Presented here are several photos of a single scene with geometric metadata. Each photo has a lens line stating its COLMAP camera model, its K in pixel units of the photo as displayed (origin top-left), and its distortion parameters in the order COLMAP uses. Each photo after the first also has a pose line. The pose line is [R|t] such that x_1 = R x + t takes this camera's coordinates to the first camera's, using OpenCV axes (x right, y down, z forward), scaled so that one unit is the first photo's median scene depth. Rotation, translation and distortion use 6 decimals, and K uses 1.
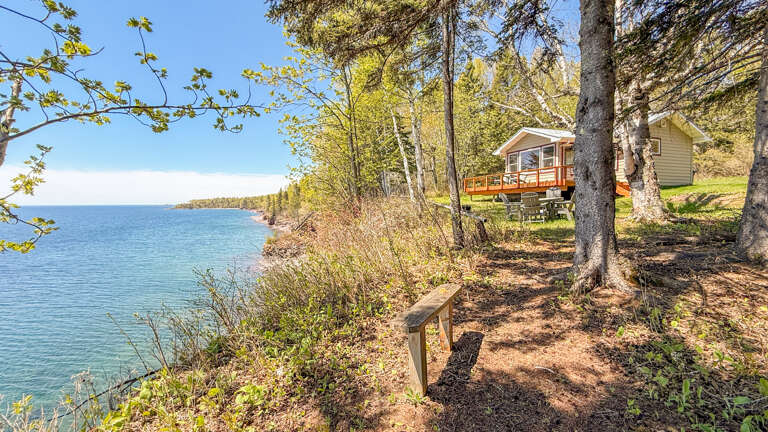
lens RADIAL K [[298.6, 0, 384.0], [0, 298.6, 216.0], [0, 0, 1]] dist [-0.003248, -0.000220]
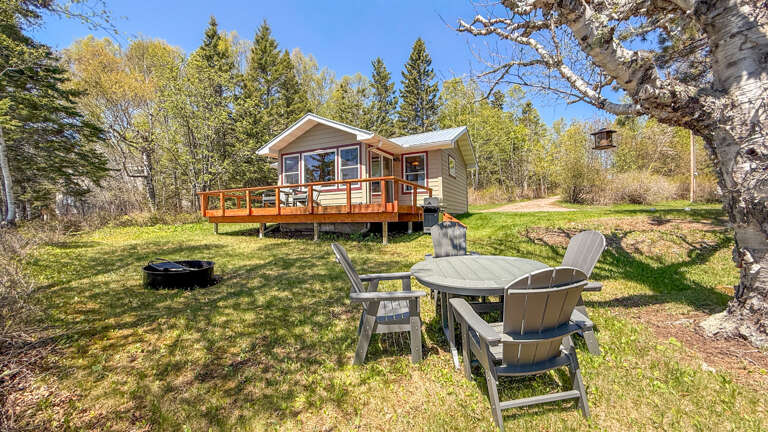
lens RADIAL K [[306.5, 0, 384.0], [0, 306.5, 216.0], [0, 0, 1]] dist [-0.001028, -0.000178]
pose [[0.708821, 0.005716, 0.705365, 0.150716], [0.038095, 0.998198, -0.046370, -0.059083], [-0.704359, 0.059739, 0.707326, 0.513416]]
